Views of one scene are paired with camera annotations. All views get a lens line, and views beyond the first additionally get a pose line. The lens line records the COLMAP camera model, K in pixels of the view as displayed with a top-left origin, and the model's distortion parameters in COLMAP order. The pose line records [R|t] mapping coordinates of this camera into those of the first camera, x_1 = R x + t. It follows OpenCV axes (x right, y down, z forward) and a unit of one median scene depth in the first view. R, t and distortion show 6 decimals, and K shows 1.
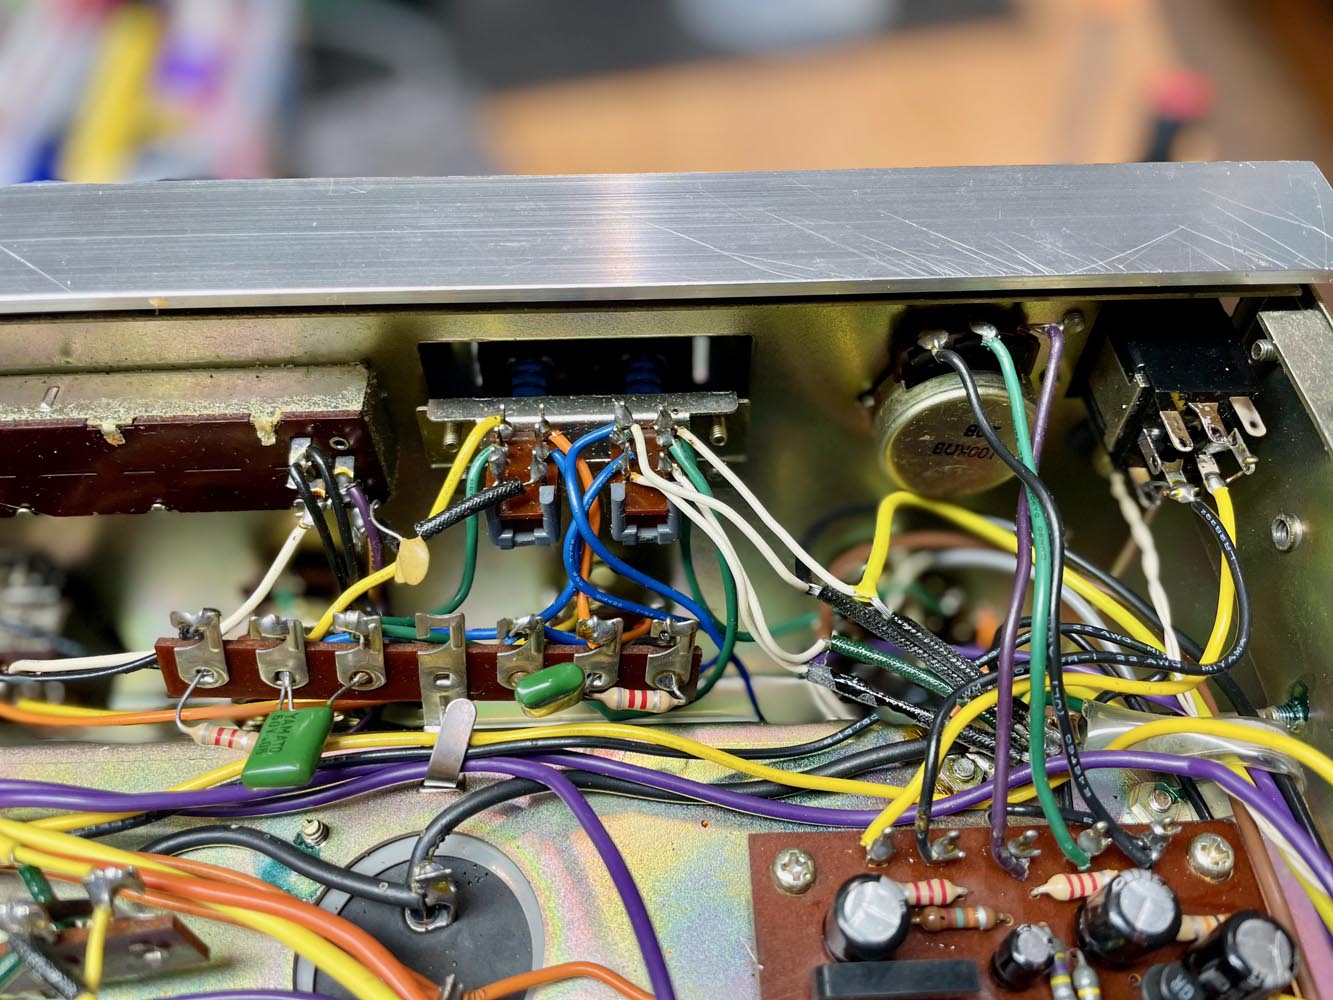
lens RADIAL K [[1042.2, 0, 659.6], [0, 1042.2, 504.2], [0, 0, 1]] dist [0.071224, -0.129500]
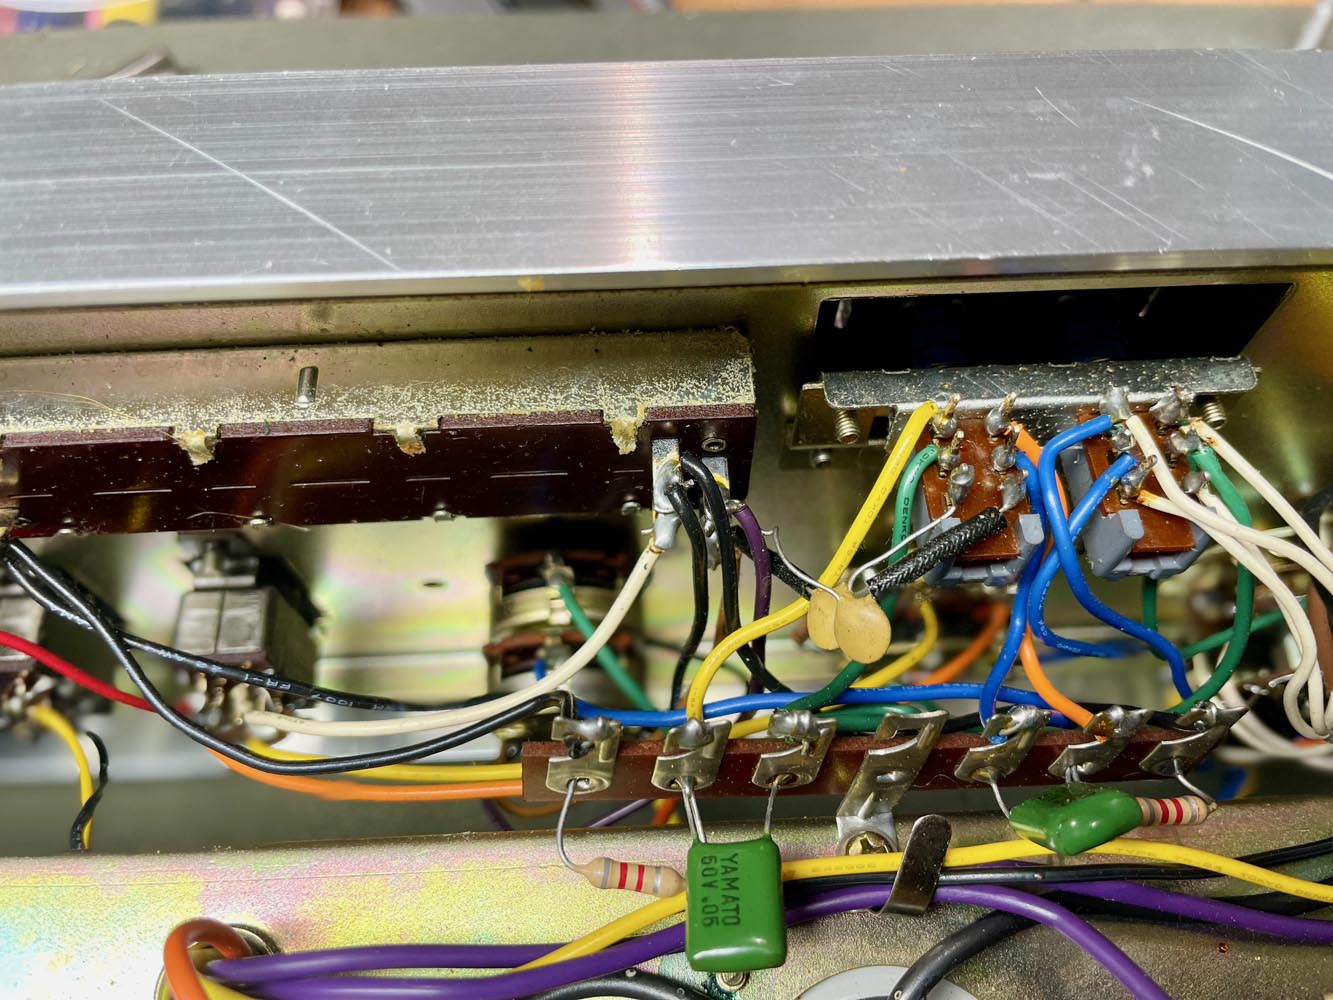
lens RADIAL K [[1042.2, 0, 674.4], [0, 1042.2, 497.3], [0, 0, 1]] dist [0.071224, -0.129500]
pose [[0.999716, -0.011173, 0.021055, -0.358296], [0.006889, 0.981069, 0.193537, -0.165938], [-0.022819, -0.193337, 0.980867, 0.297145]]
